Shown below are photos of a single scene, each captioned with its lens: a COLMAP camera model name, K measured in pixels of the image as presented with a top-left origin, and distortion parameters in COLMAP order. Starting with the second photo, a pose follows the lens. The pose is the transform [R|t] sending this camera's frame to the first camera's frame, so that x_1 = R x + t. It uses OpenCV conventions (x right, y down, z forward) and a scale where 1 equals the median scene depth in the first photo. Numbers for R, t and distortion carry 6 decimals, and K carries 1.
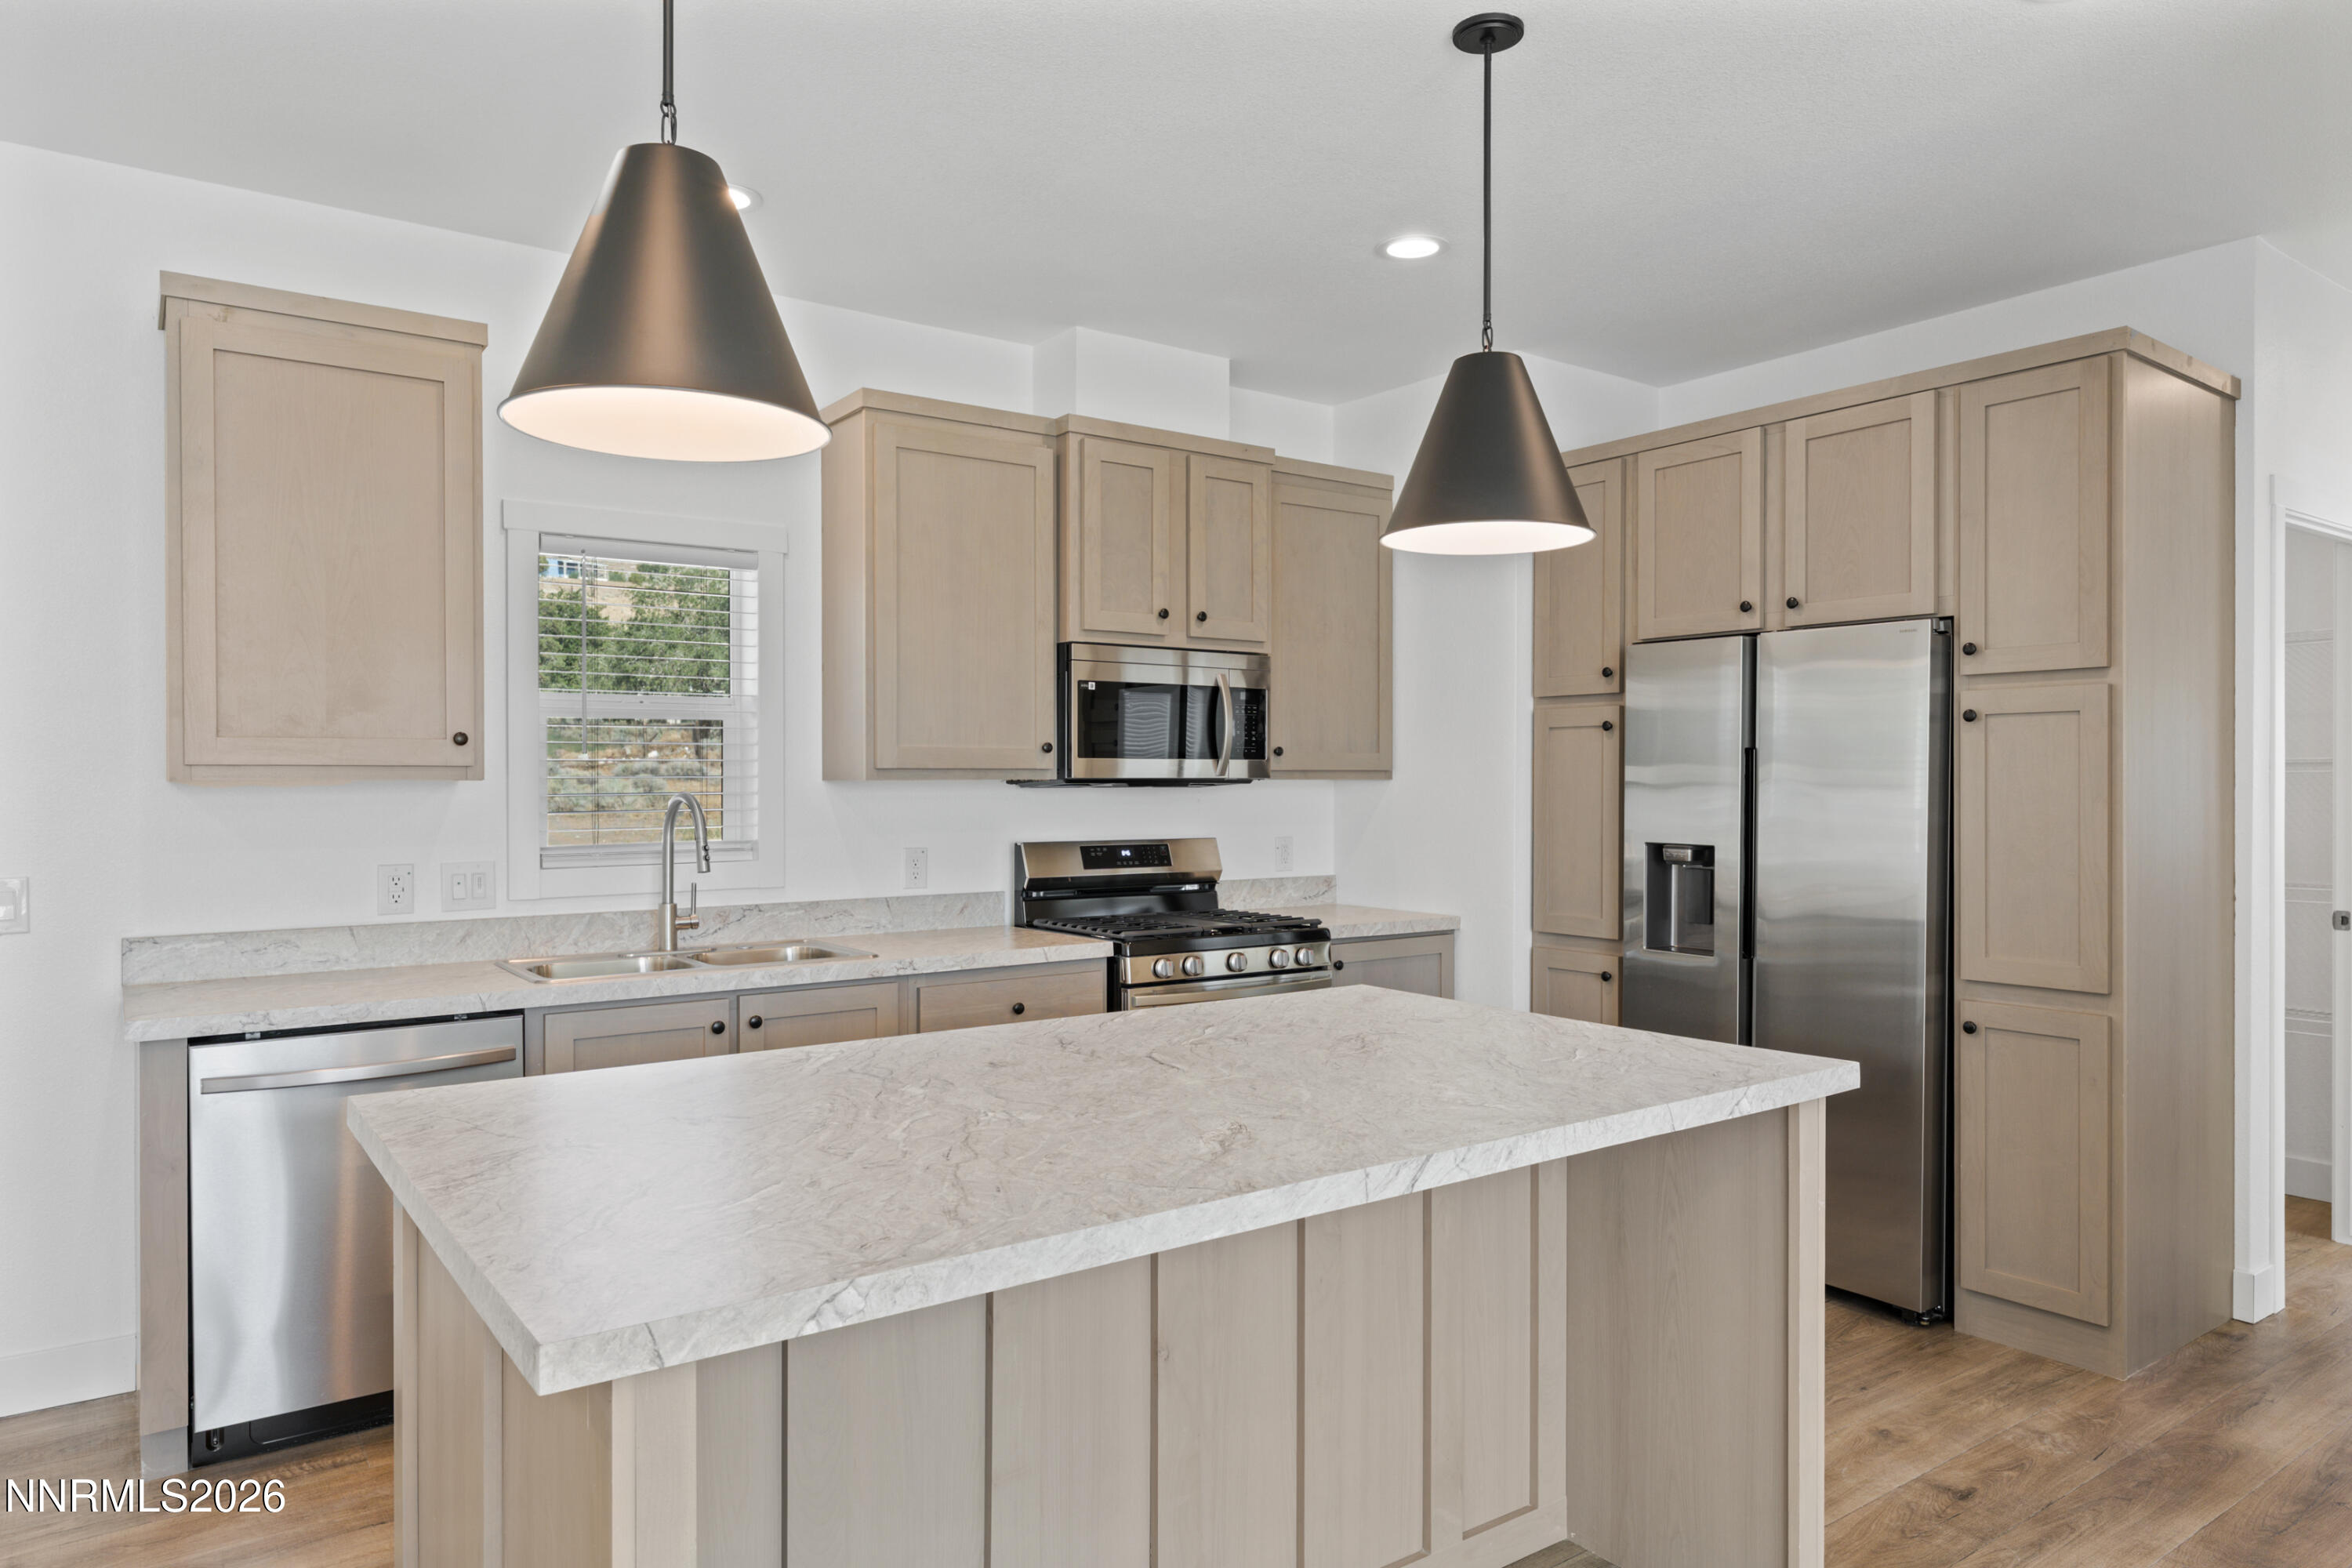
lens RADIAL K [[1462.5, 0, 1168.6], [0, 1462.5, 792.8], [0, 0, 1]] dist [-0.013191, 0.011172]
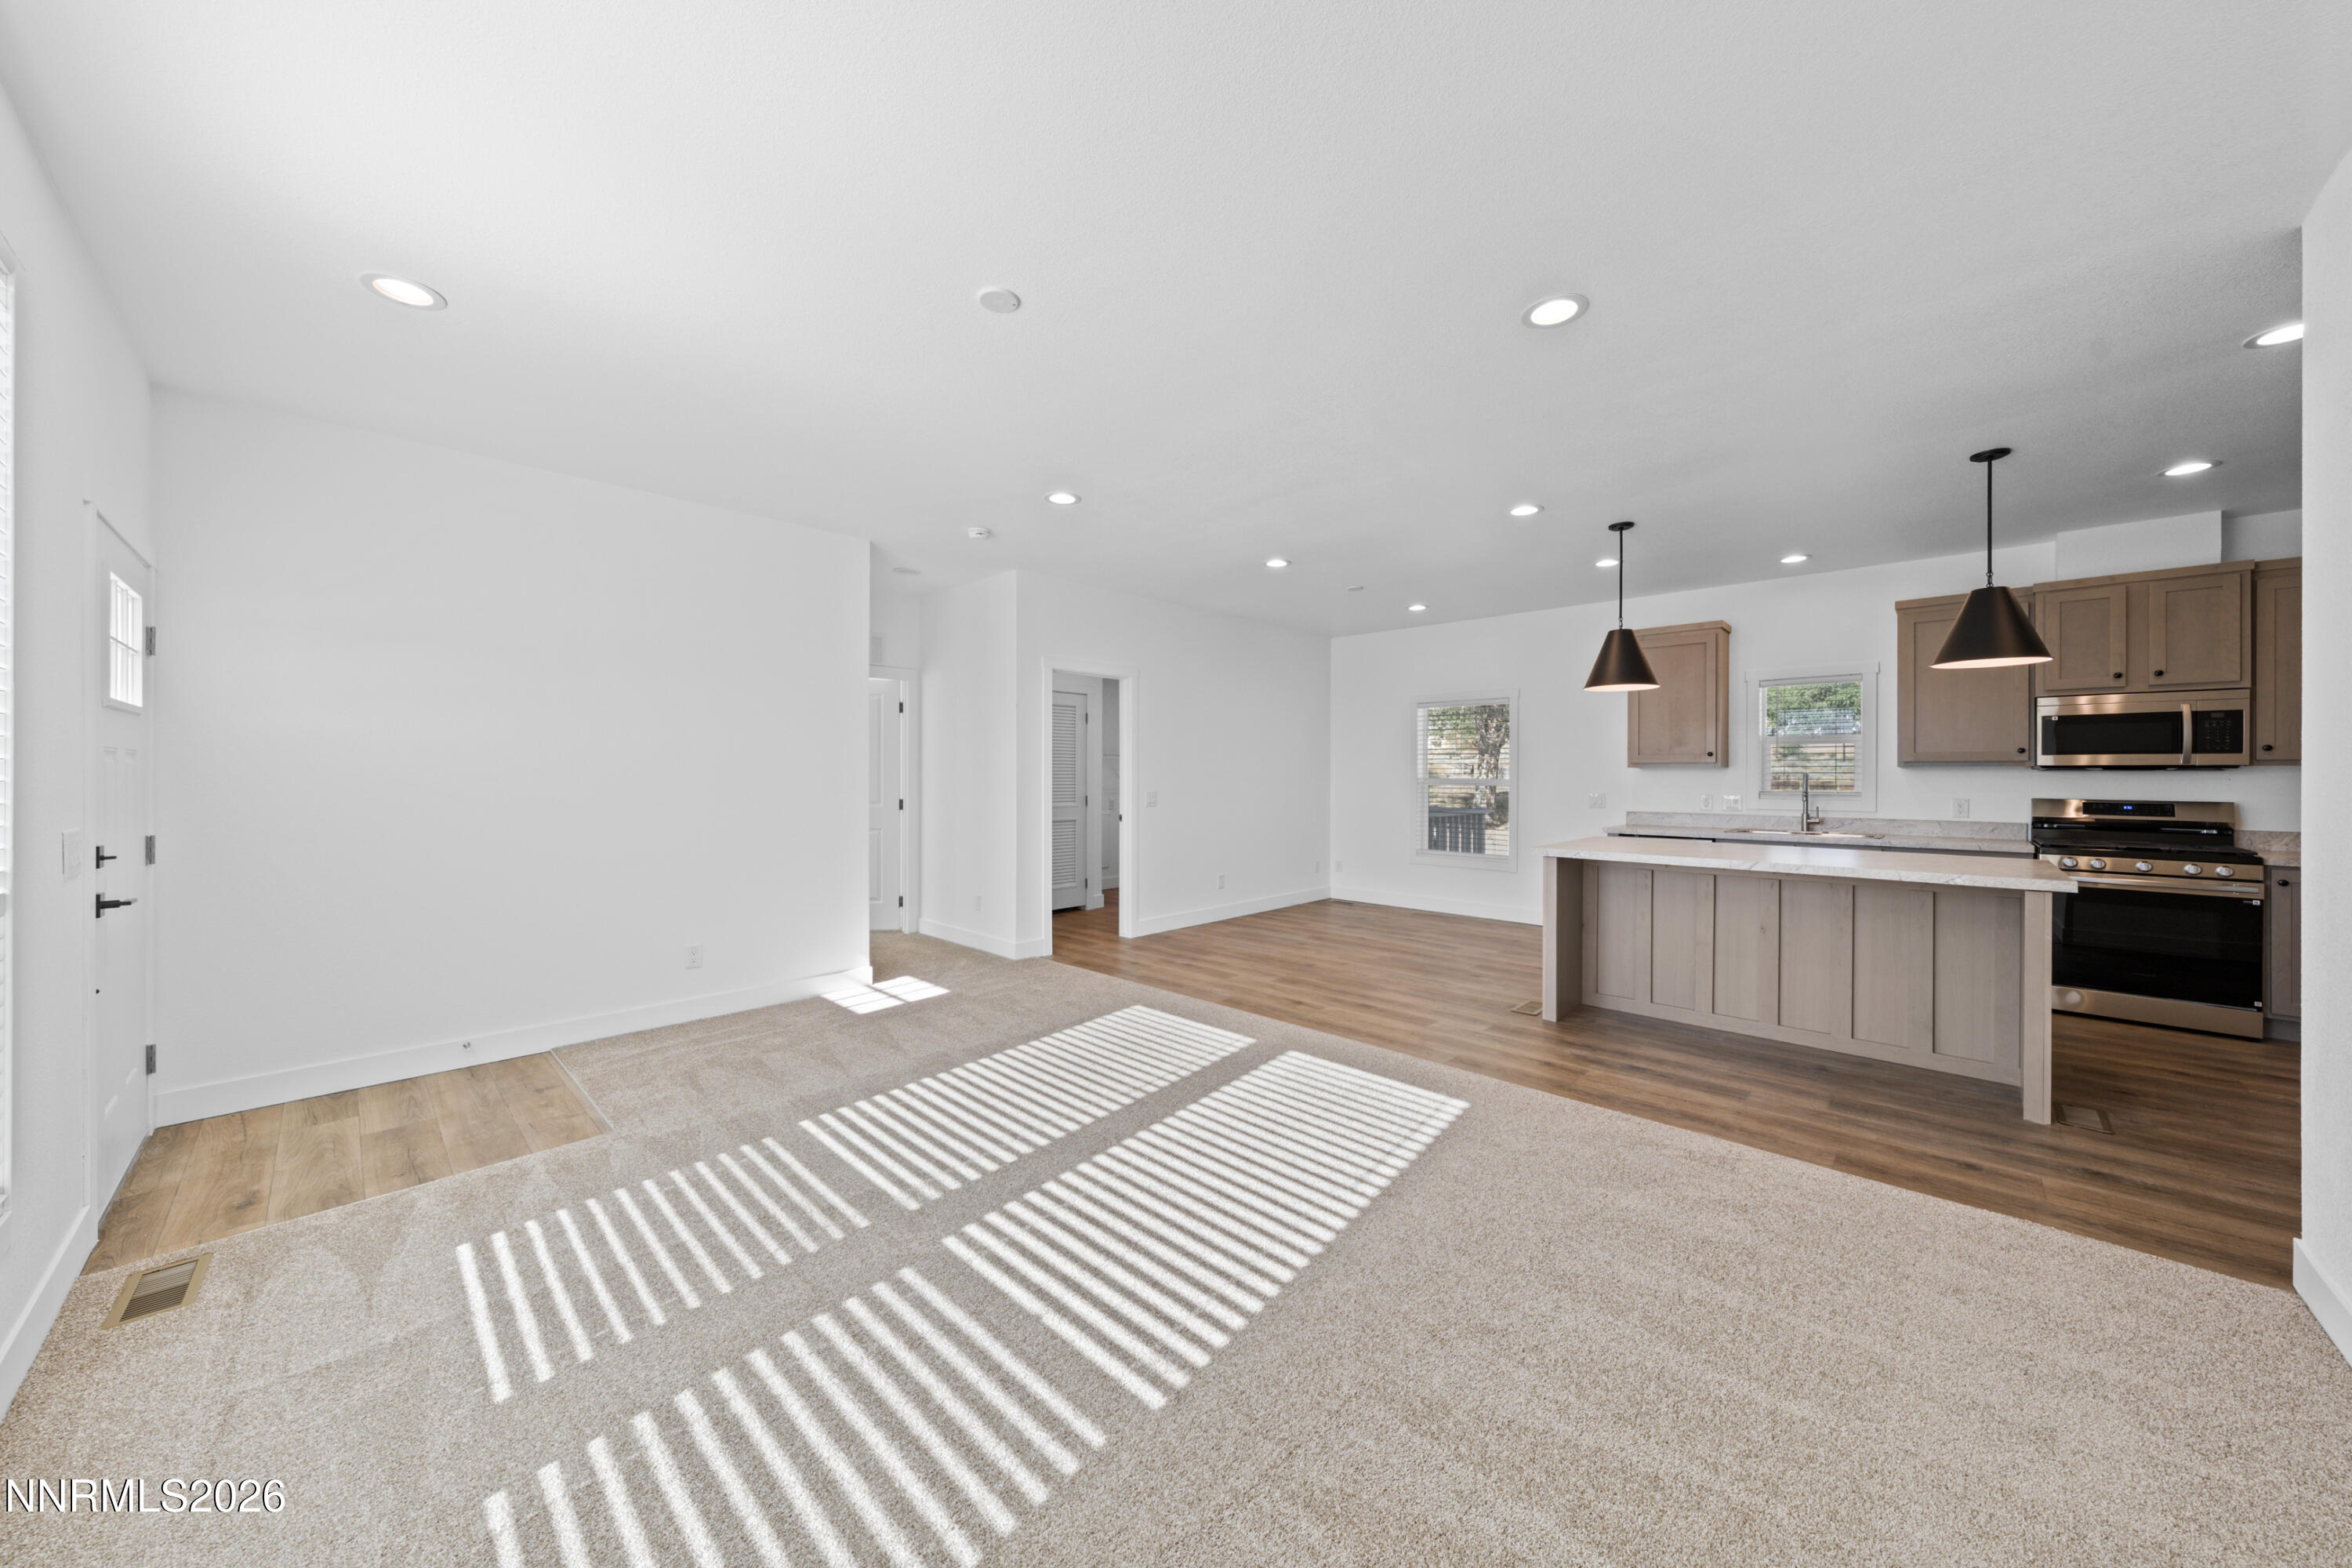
lens RADIAL K [[798.1, 0, 1174.2], [0, 798.1, 774.1], [0, 0, 1]] dist [-0.002078, 0.000968]
pose [[0.173426, 0.001948, -0.984845, 1.190687], [-0.010498, 0.999945, 0.000129, 0.021427], [0.984791, 0.010316, 0.173437, -0.519039]]
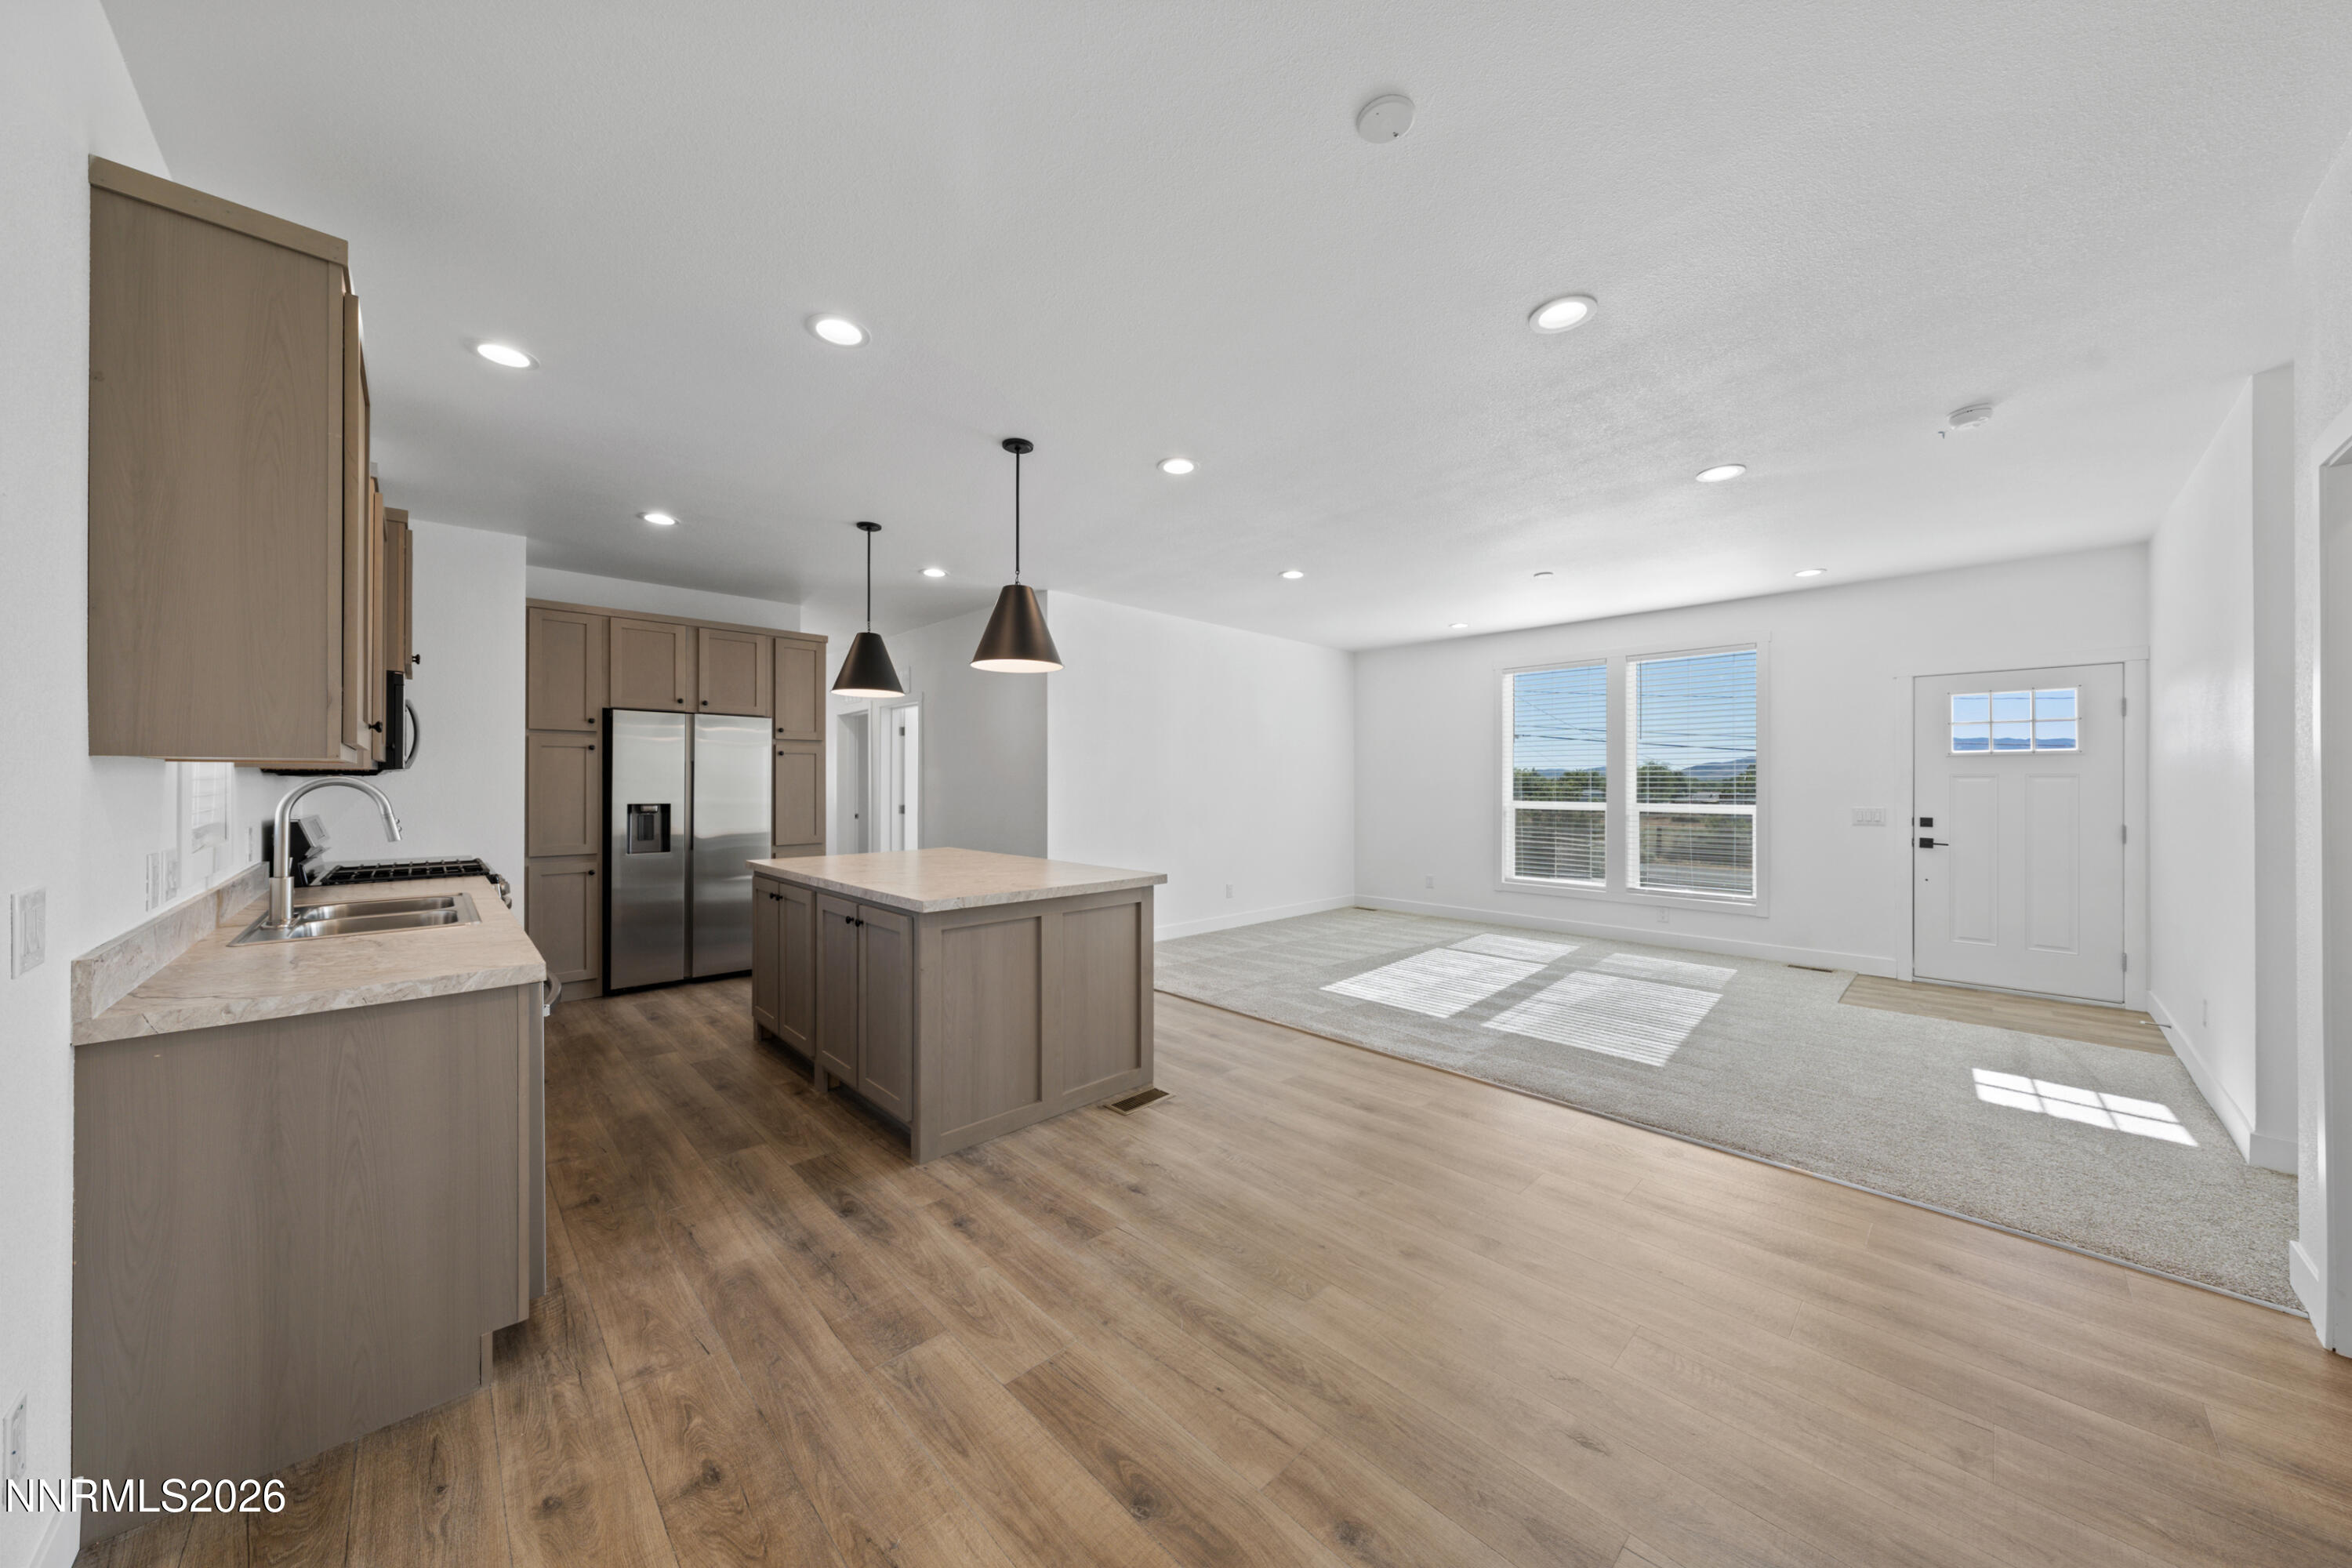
lens RADIAL K [[798.1, 0, 1177.9], [0, 798.1, 779.3], [0, 0, 1]] dist [-0.002078, 0.000968]
pose [[-0.146590, 0.004972, 0.989185, -1.121907], [0.008491, 0.999957, -0.003768, 0.011012], [-0.989161, 0.007847, -0.146626, 0.453305]]
